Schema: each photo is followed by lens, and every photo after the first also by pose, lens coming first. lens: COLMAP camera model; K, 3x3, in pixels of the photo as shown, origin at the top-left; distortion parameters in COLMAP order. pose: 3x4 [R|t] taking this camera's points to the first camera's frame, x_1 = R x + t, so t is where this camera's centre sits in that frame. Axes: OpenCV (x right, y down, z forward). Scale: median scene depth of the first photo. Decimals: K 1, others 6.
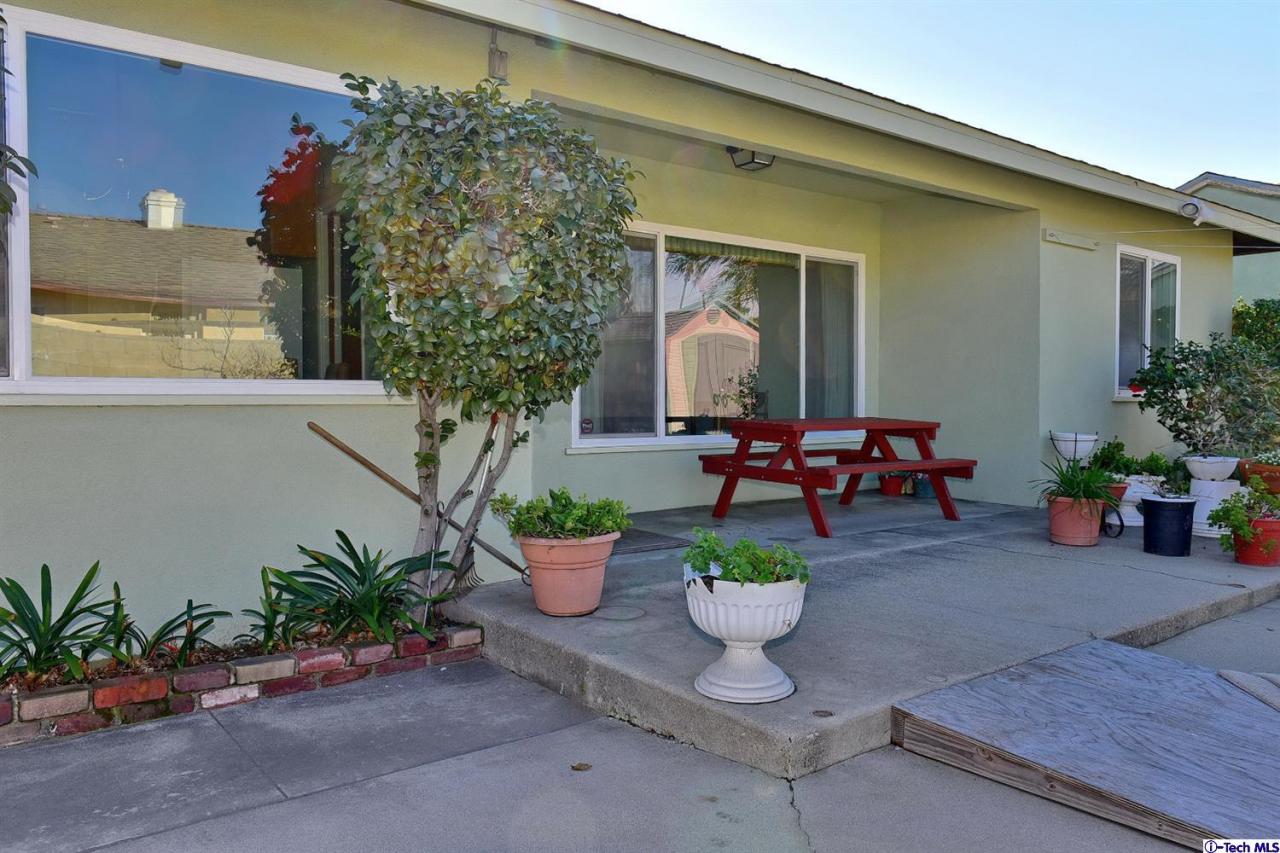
lens RADIAL K [[883.4, 0, 639.5], [0, 883.4, 424.4], [0, 0, 1]] dist [-0.003973, -0.002793]
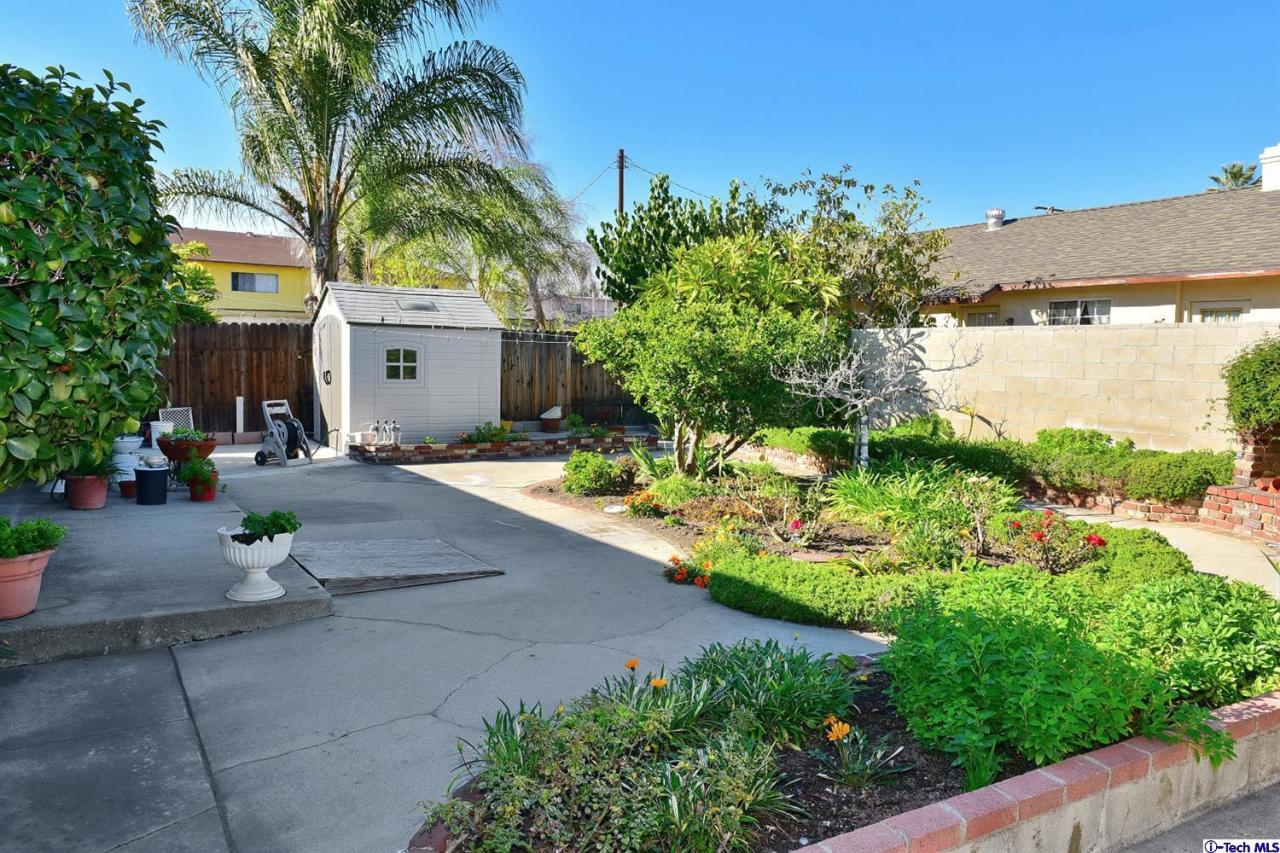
lens RADIAL K [[883.4, 0, 639.2], [0, 883.4, 427.2], [0, 0, 1]] dist [-0.003973, -0.002793]
pose [[0.068602, -0.054210, 0.996170, -1.533263], [0.002231, 0.998528, 0.054185, -0.123342], [-0.997642, -0.001494, 0.068622, 0.121506]]
